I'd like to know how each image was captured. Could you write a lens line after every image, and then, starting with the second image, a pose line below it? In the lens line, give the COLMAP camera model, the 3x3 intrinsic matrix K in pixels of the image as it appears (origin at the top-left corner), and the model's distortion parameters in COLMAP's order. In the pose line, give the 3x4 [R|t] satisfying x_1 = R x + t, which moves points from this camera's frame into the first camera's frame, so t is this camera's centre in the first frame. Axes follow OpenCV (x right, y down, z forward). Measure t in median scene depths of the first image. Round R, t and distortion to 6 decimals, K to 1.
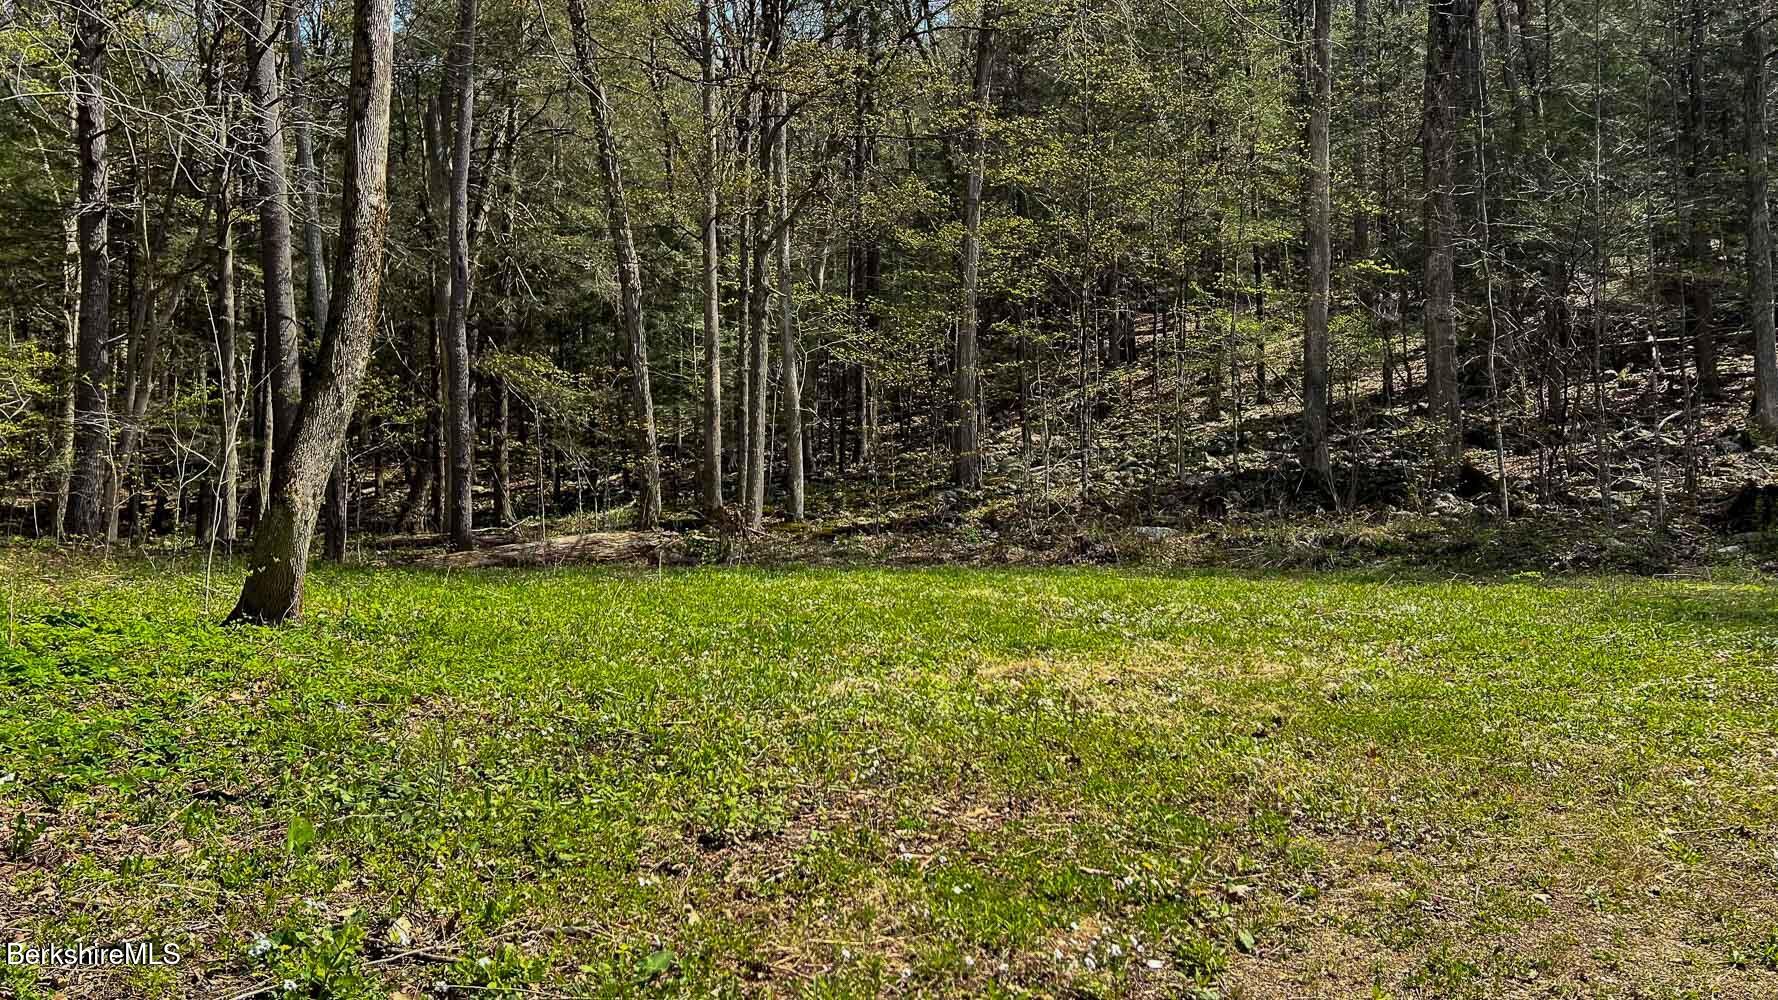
lens RADIAL K [[1264.5, 0, 886.0], [0, 1264.5, 504.1], [0, 0, 1]] dist [0.007311, 0.000898]
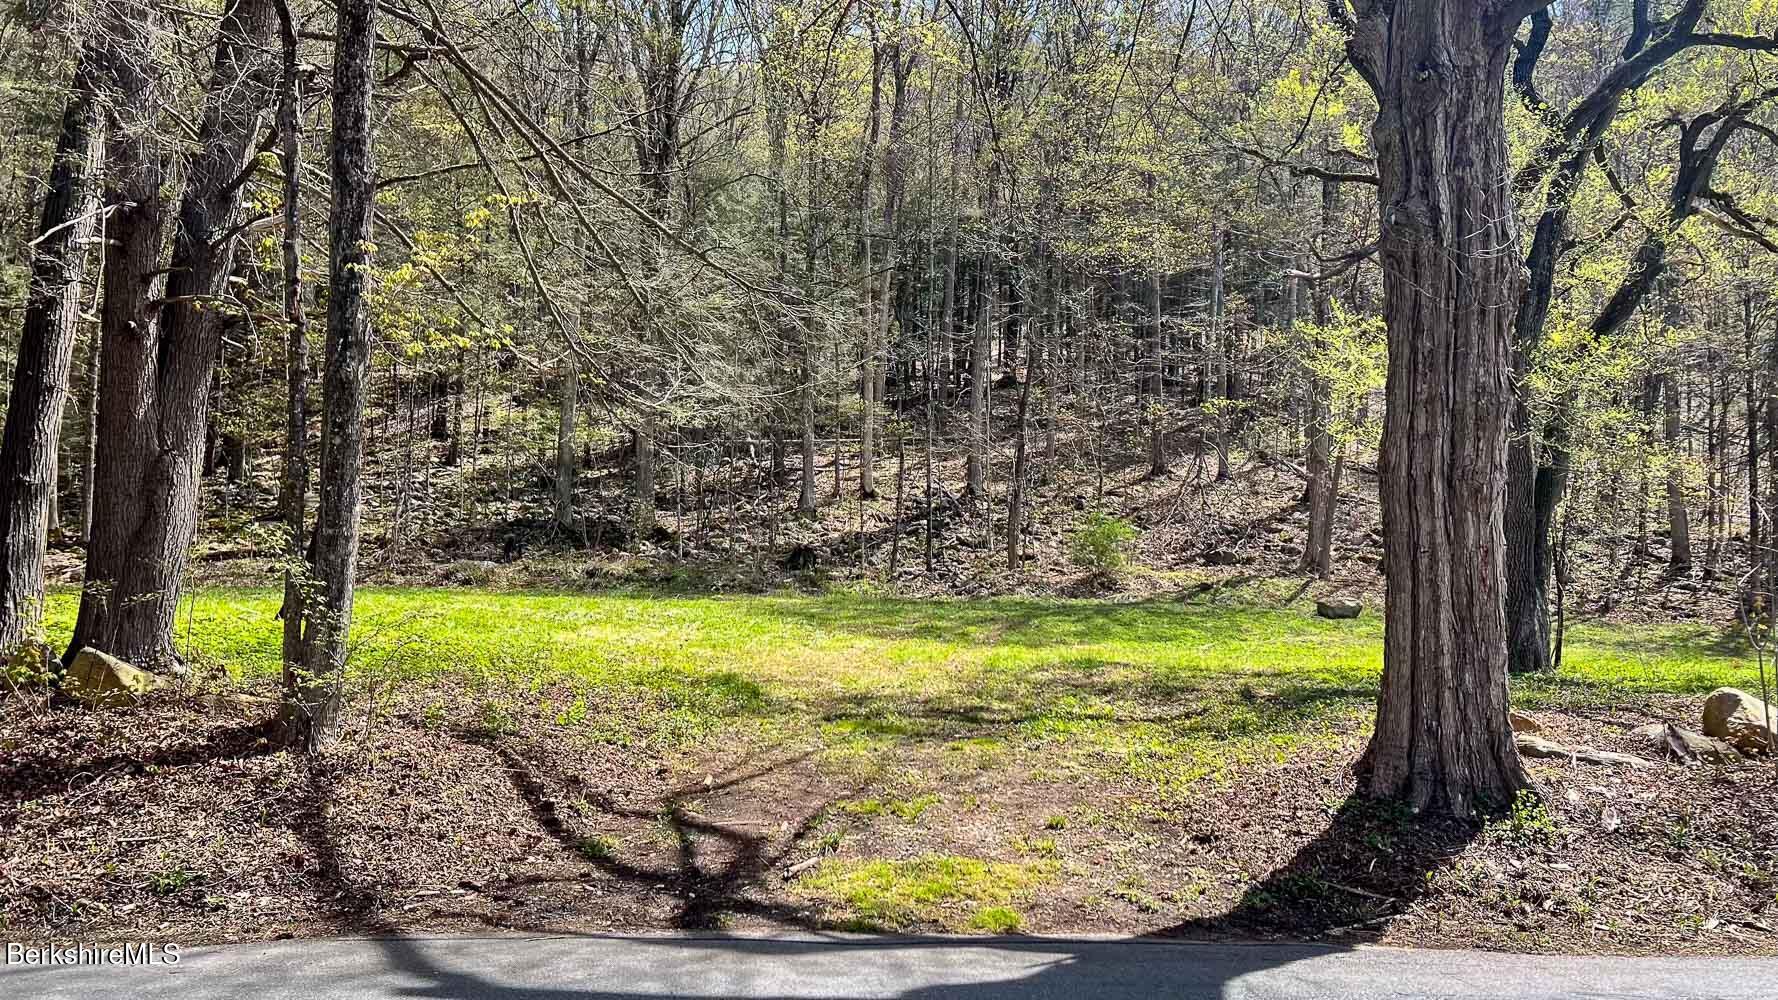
lens RADIAL K [[1264.5, 0, 888.4], [0, 1264.5, 498.6], [0, 0, 1]] dist [0.007311, 0.000898]
pose [[0.781961, 0.046780, 0.621570, -0.339832], [-0.041691, 0.998872, -0.022727, -0.040502], [-0.621932, -0.008143, 0.783029, -0.488241]]
